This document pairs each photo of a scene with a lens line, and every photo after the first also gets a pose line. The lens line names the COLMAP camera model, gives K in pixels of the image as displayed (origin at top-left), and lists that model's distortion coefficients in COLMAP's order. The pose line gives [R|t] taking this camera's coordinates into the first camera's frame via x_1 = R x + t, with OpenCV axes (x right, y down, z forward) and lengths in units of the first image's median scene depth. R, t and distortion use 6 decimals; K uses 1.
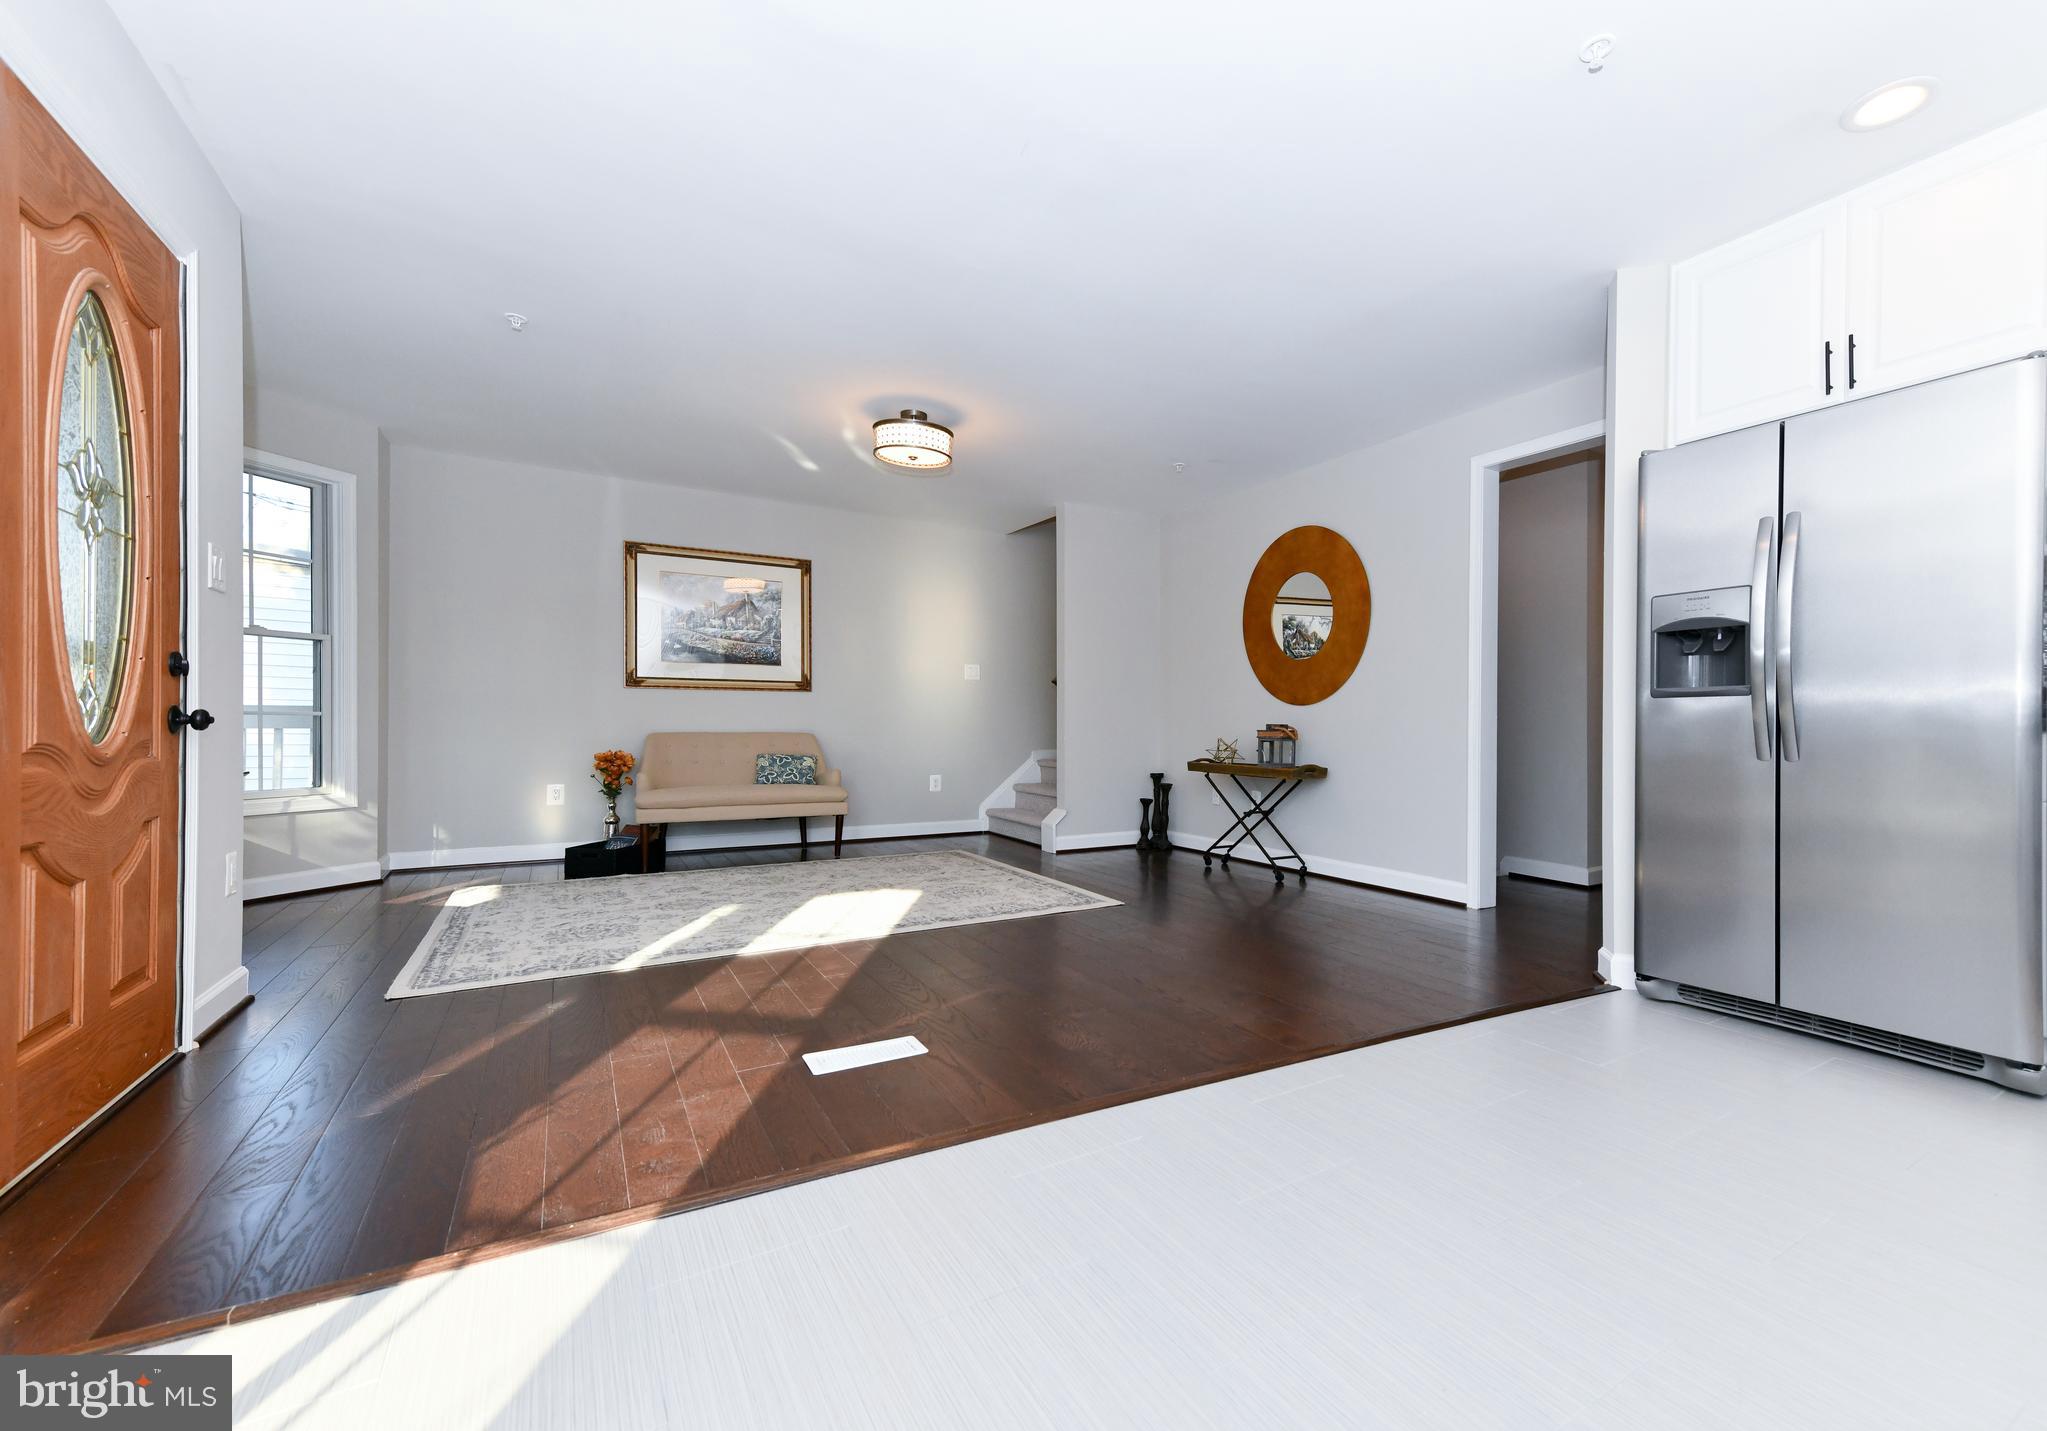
lens RADIAL K [[842.9, 0, 1157.7], [0, 842.9, 732.8], [0, 0, 1]] dist [0.006208, 0.000332]
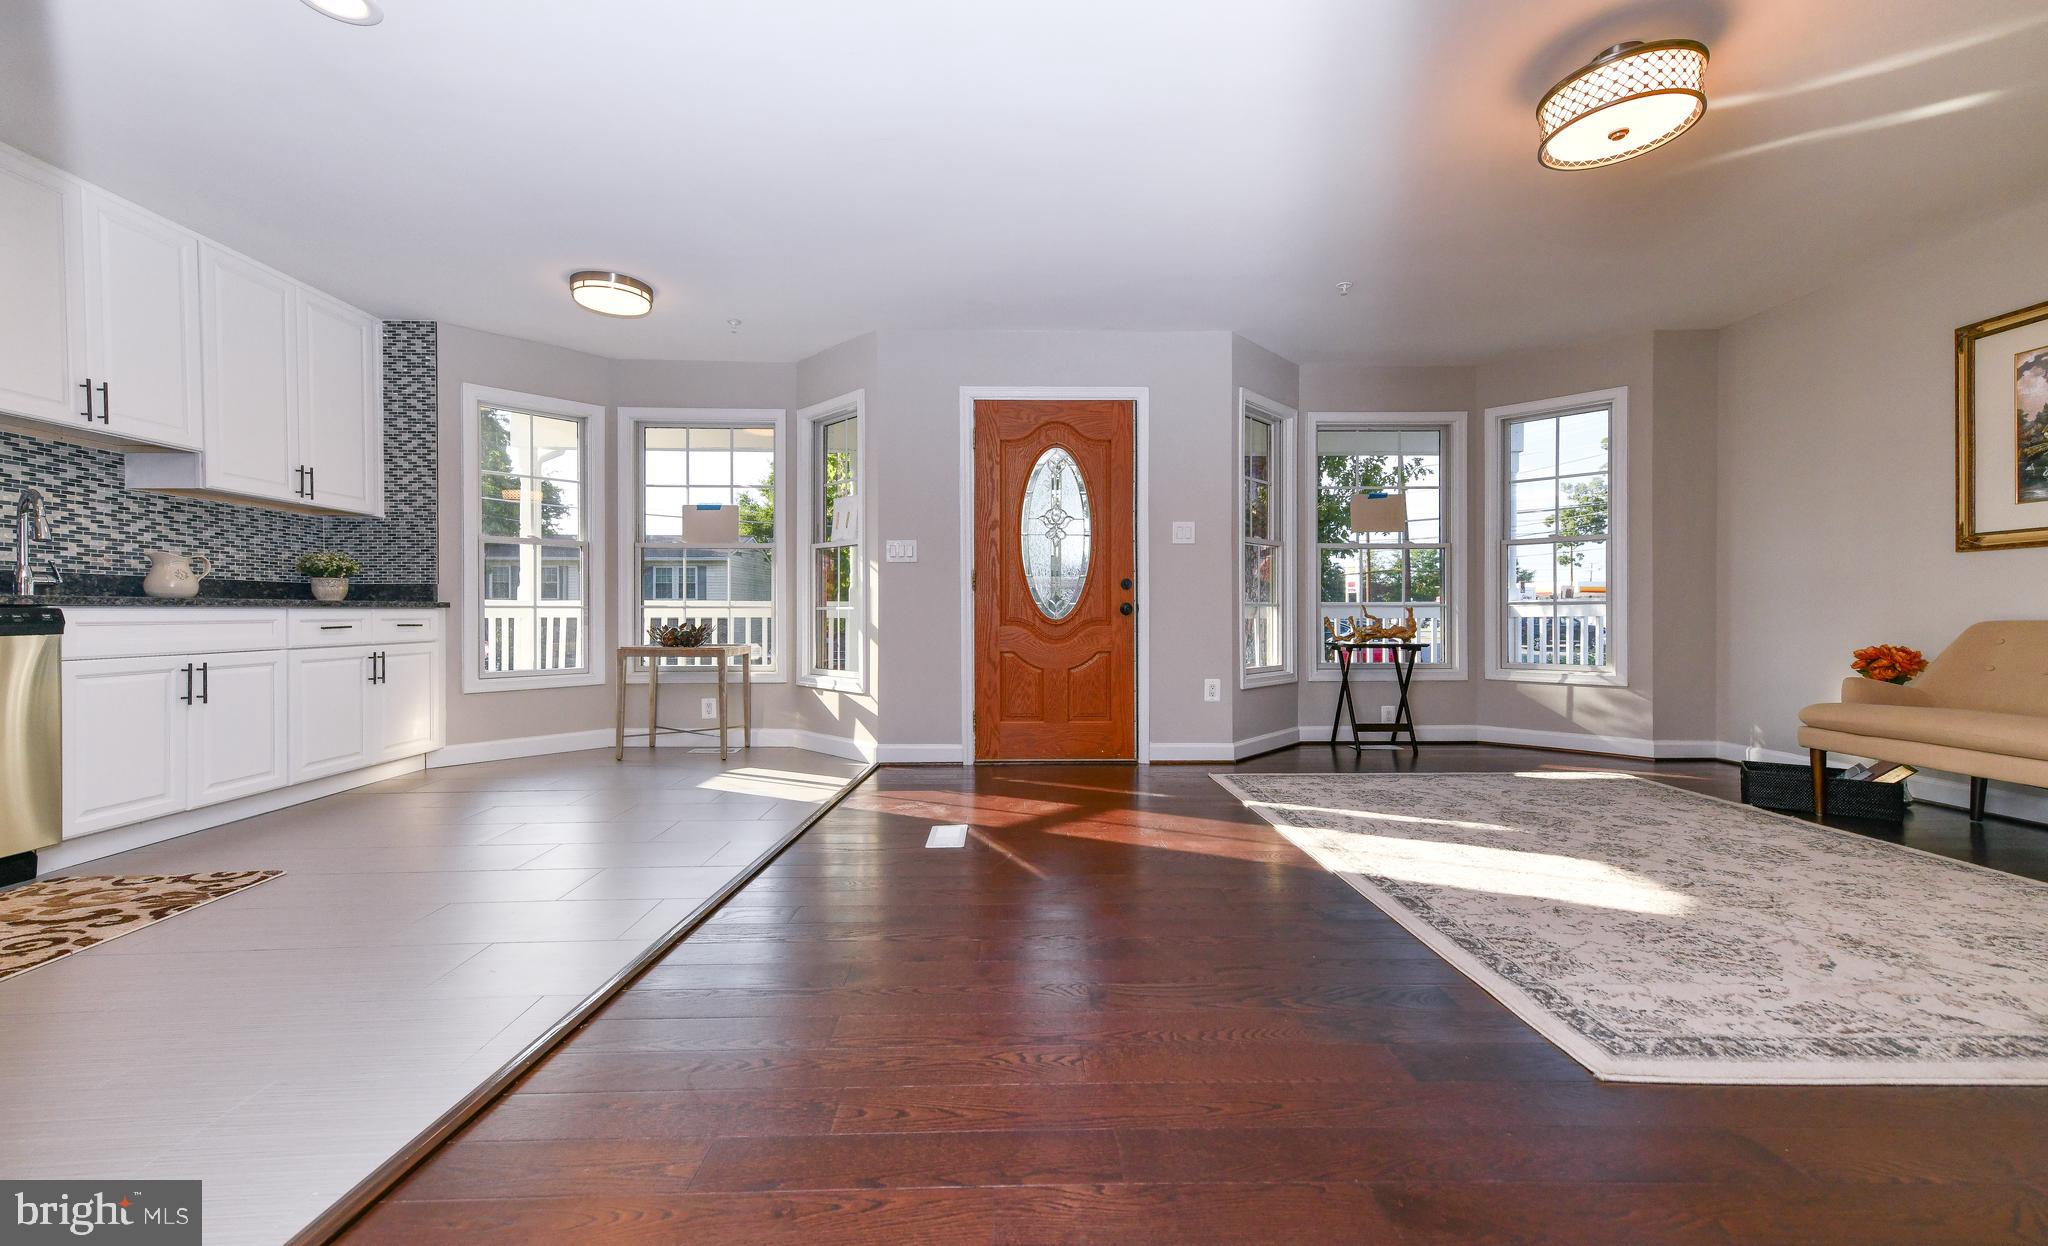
lens RADIAL K [[825.0, 0, 1038.0], [0, 825.0, 614.3], [0, 0, 1]] dist [0.016331, 0.000379]
pose [[-0.531194, -0.006744, -0.847224, 0.389272], [-0.008781, 0.999958, -0.002454, 0.003244], [0.847205, 0.006136, -0.531231, 0.955713]]
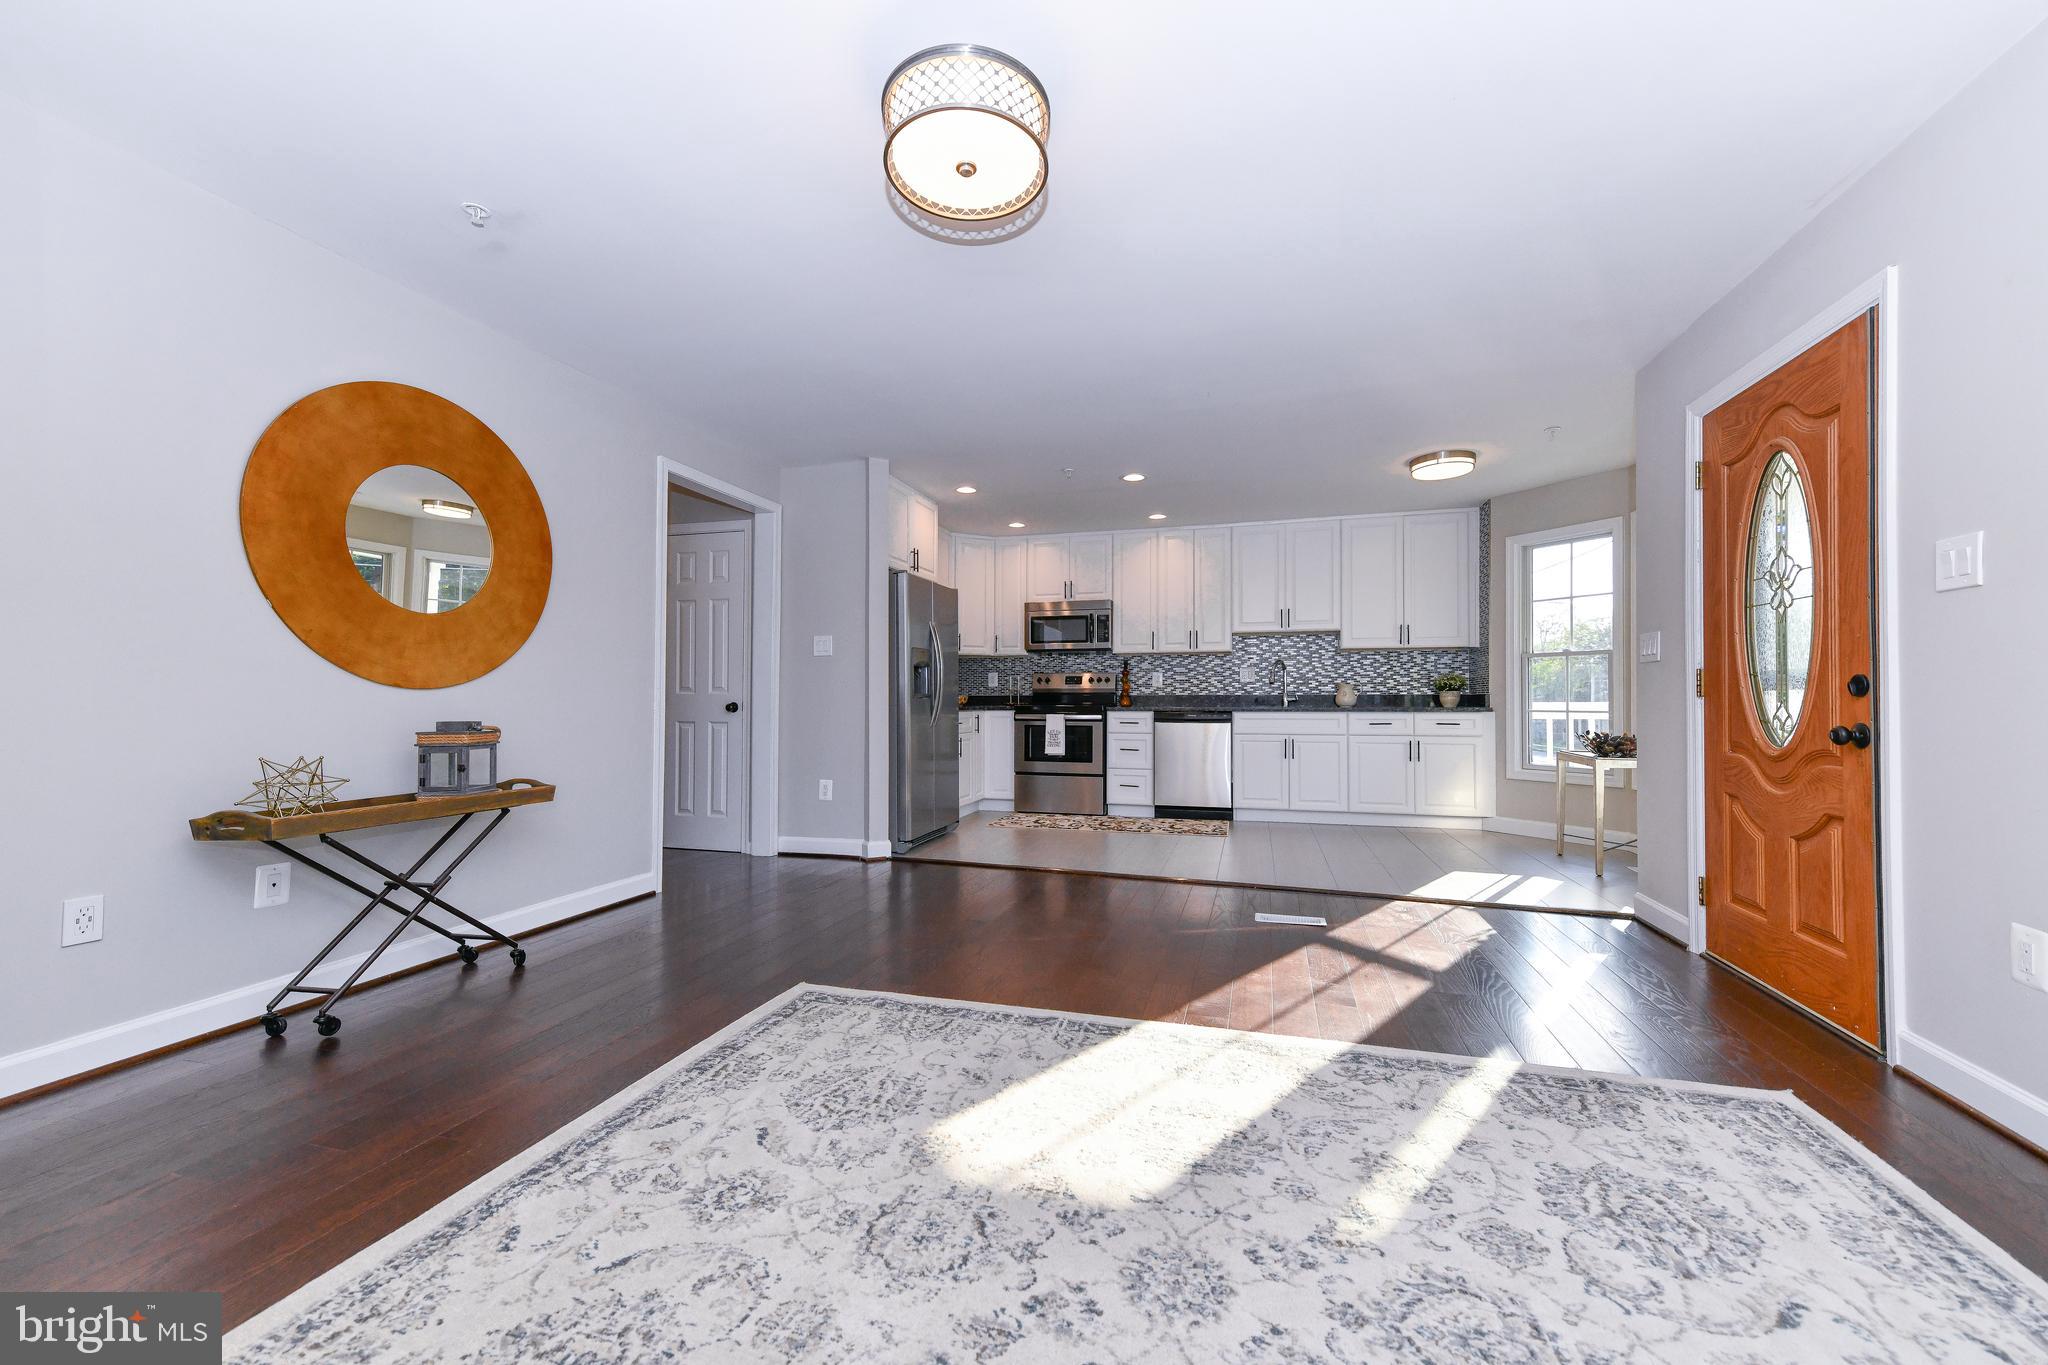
lens RADIAL K [[814.6, 0, 1005.5], [0, 814.6, 687.9], [0, 0, 1]] dist [0.016286, -0.000150]
pose [[-0.613537, 0.003410, 0.789659, -0.650522], [0.001533, 0.999994, -0.003127, -0.036692], [-0.789665, -0.000708, -0.613538, 1.241413]]
